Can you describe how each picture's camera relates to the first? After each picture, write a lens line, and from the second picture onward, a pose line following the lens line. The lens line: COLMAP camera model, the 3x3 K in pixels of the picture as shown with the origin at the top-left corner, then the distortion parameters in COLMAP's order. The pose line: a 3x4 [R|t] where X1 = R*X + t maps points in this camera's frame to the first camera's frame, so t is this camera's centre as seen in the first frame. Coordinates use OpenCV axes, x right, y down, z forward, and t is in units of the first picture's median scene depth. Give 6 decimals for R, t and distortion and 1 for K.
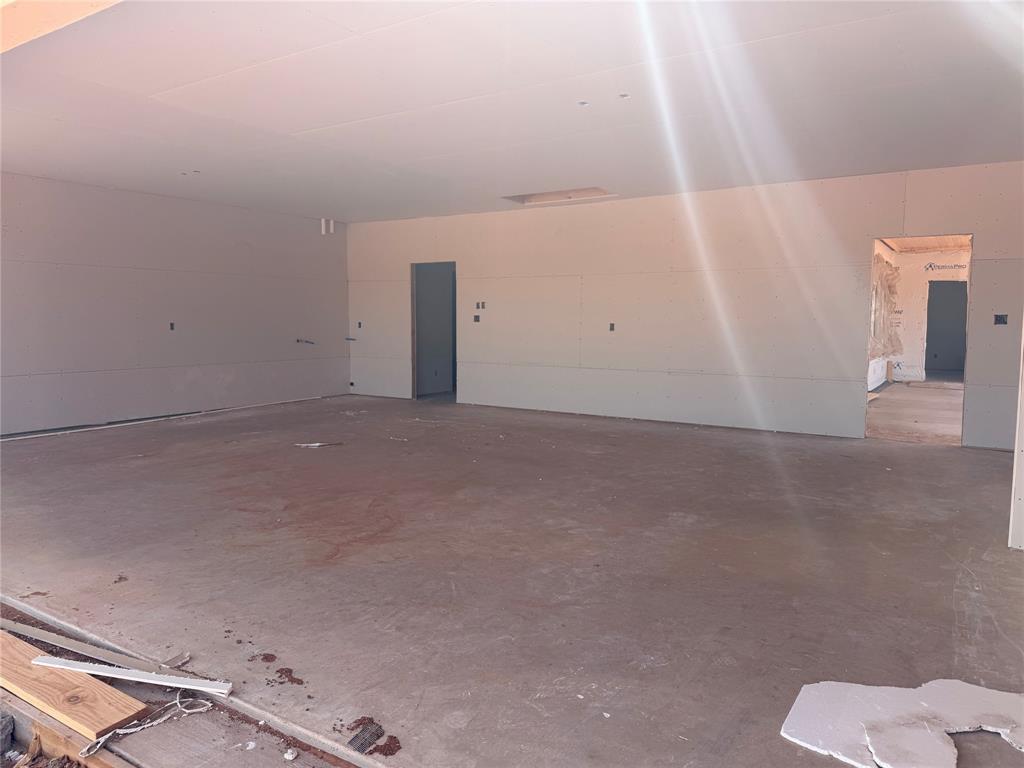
lens RADIAL K [[714.9, 0, 505.1], [0, 714.9, 386.0], [0, 0, 1]] dist [0.105299, -0.174660]
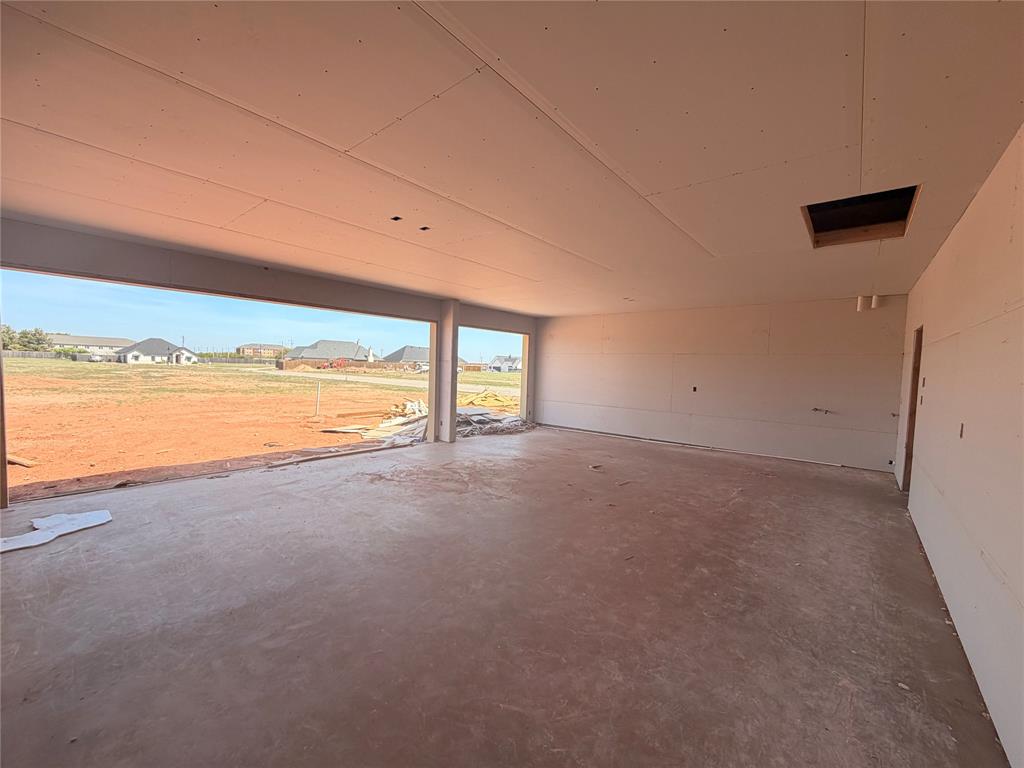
lens RADIAL K [[414.9, 0, 512.0], [0, 414.9, 384.0], [0, 0, 1]] dist [-0.002262, -0.000363]
pose [[-0.117948, 0.046717, -0.991920, 0.955888], [-0.128839, 0.989730, 0.061934, -0.192175], [0.984626, 0.135103, -0.110718, 1.415093]]
